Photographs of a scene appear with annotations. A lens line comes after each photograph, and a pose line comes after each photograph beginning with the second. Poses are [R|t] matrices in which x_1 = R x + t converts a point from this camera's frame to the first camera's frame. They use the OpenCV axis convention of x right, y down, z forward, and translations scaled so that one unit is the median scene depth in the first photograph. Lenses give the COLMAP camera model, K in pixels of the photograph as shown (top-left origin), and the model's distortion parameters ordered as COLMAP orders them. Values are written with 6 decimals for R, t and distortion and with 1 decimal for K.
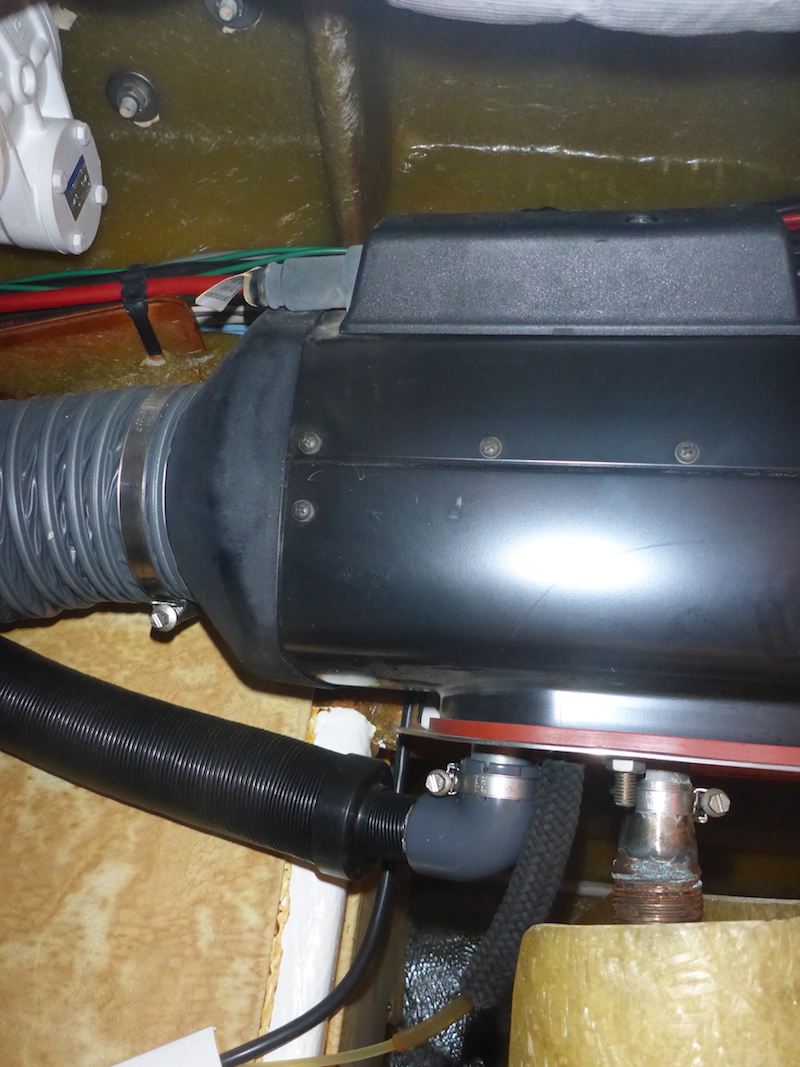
lens RADIAL K [[899.4, 0, 383.6], [0, 899.4, 536.6], [0, 0, 1]] dist [-0.016447, -0.006861]
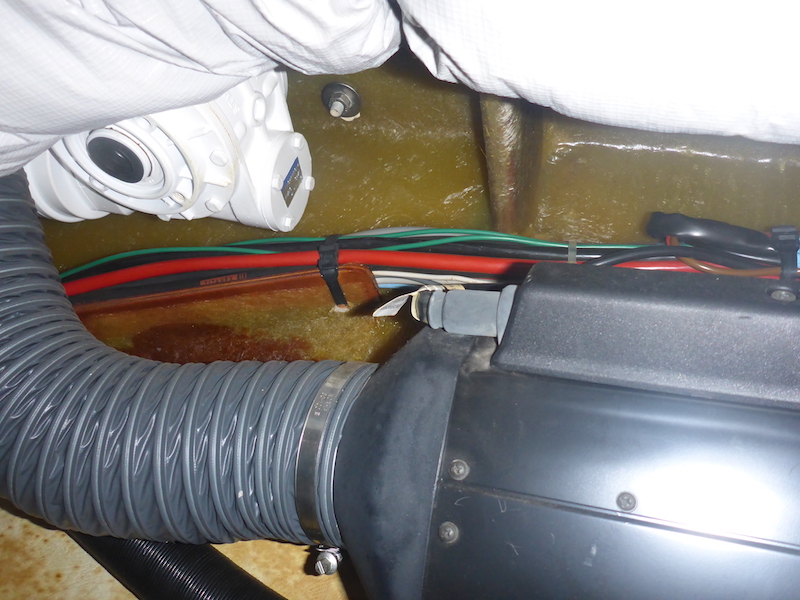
lens RADIAL K [[674.3, 0, 396.6], [0, 674.3, 296.2], [0, 0, 1]] dist [-0.016447, -0.006861]
pose [[0.982846, 0.059162, -0.174681, -0.017999], [-0.073378, 0.994398, -0.076077, -0.188726], [0.169202, 0.087590, 0.981682, 0.105362]]
